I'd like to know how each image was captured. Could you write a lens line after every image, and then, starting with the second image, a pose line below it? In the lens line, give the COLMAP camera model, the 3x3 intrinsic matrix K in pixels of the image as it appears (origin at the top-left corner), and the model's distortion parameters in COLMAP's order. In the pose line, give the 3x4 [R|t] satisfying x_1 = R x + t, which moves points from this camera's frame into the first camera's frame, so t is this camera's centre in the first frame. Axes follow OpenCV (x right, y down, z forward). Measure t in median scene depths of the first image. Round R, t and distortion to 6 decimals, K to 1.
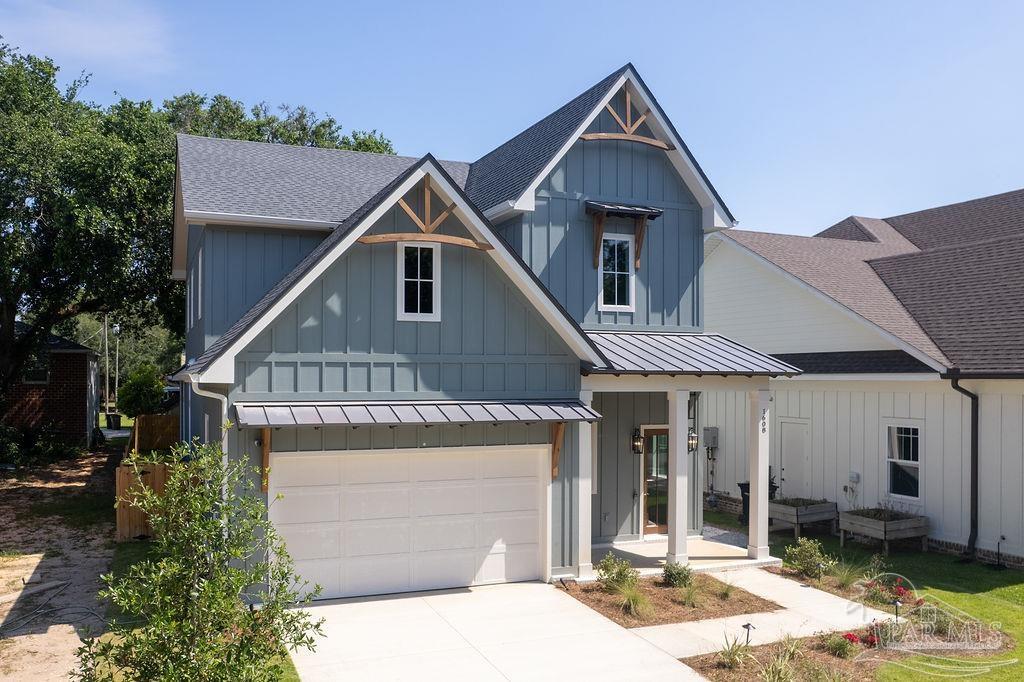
lens RADIAL K [[658.8, 0, 547.0], [0, 658.8, 368.6], [0, 0, 1]] dist [-0.065942, 0.051568]
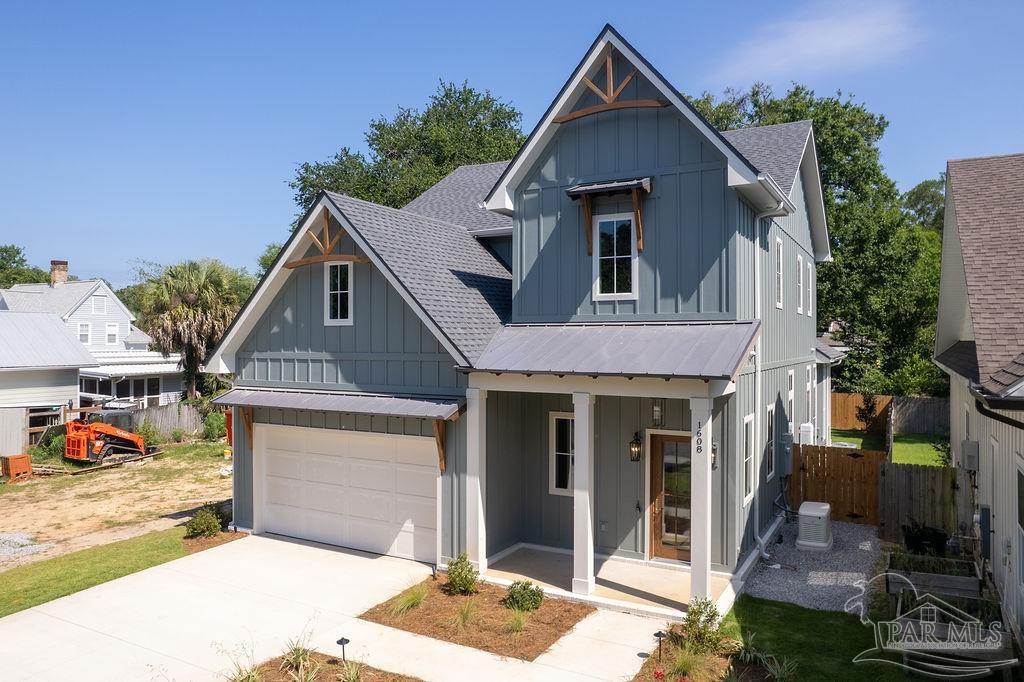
lens RADIAL K [[656.8, 0, 512.0], [0, 656.8, 341.0], [0, 0, 1]] dist [-0.066416, 0.057372]
pose [[0.707492, -0.004114, -0.706709, 0.759600], [0.001071, 0.999988, -0.004749, -0.031892], [0.706720, 0.002603, 0.707488, 0.314638]]
